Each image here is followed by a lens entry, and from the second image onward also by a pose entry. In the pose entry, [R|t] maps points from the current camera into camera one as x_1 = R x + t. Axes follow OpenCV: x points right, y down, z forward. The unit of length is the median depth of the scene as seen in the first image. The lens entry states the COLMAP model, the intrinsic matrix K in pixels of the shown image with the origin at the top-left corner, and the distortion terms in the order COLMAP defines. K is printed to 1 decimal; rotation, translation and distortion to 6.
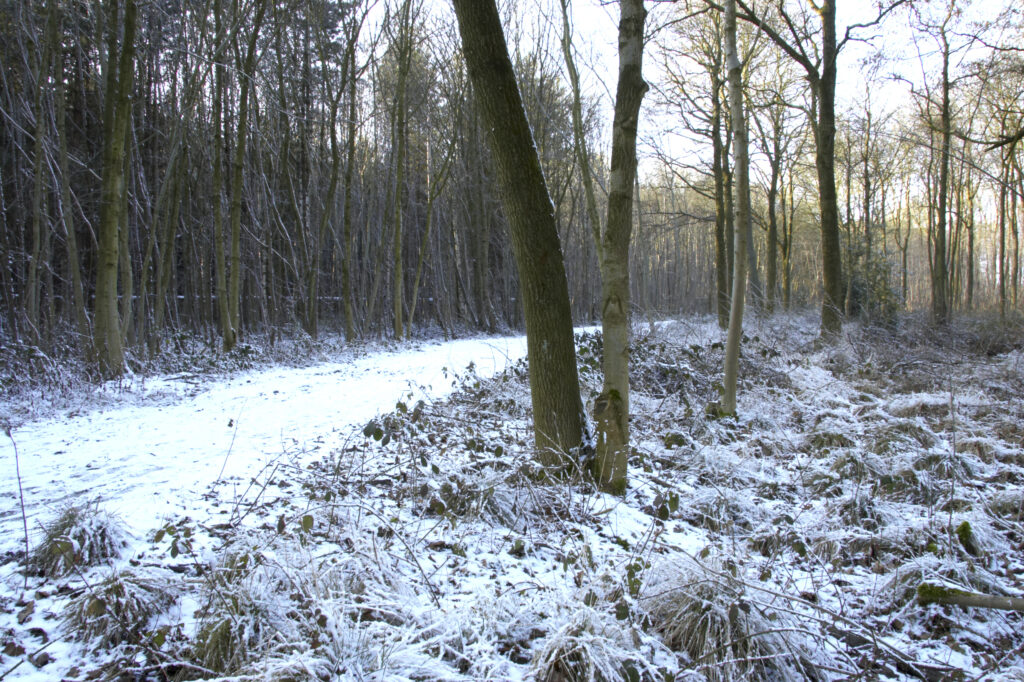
lens RADIAL K [[821.8, 0, 506.7], [0, 821.8, 372.4], [0, 0, 1]] dist [-0.178011, 0.181502]
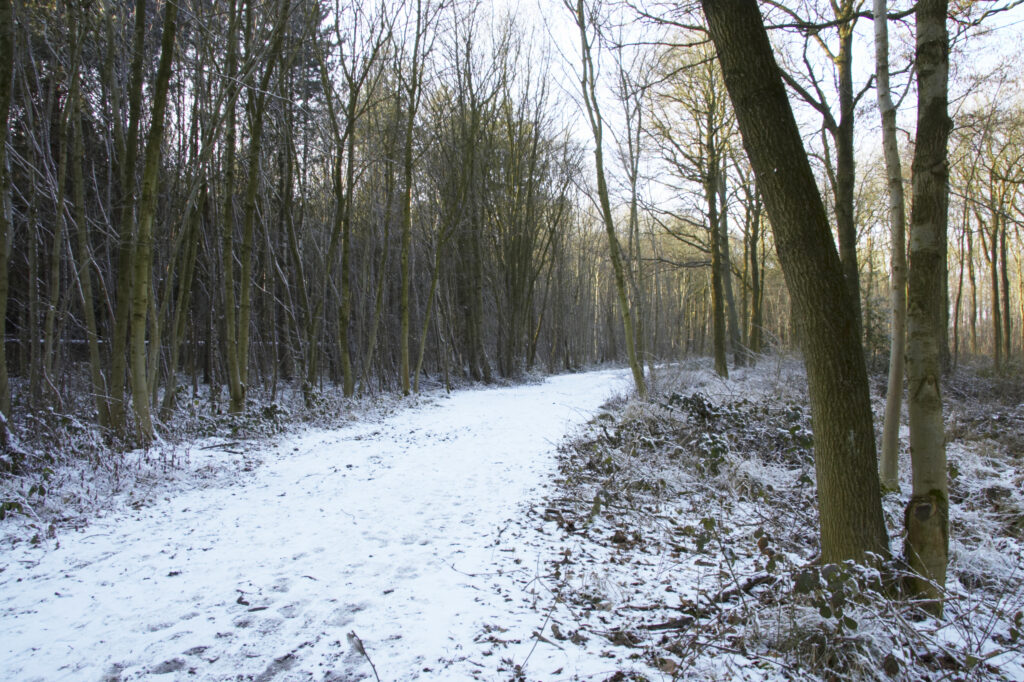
lens RADIAL K [[821.8, 0, 506.7], [0, 821.8, 372.4], [0, 0, 1]] dist [-0.178011, 0.181502]
pose [[0.997790, -0.000389, 0.066440, -0.108287], [0.003877, 0.998620, -0.052382, -0.018320], [-0.066328, 0.052524, 0.996414, 0.074424]]
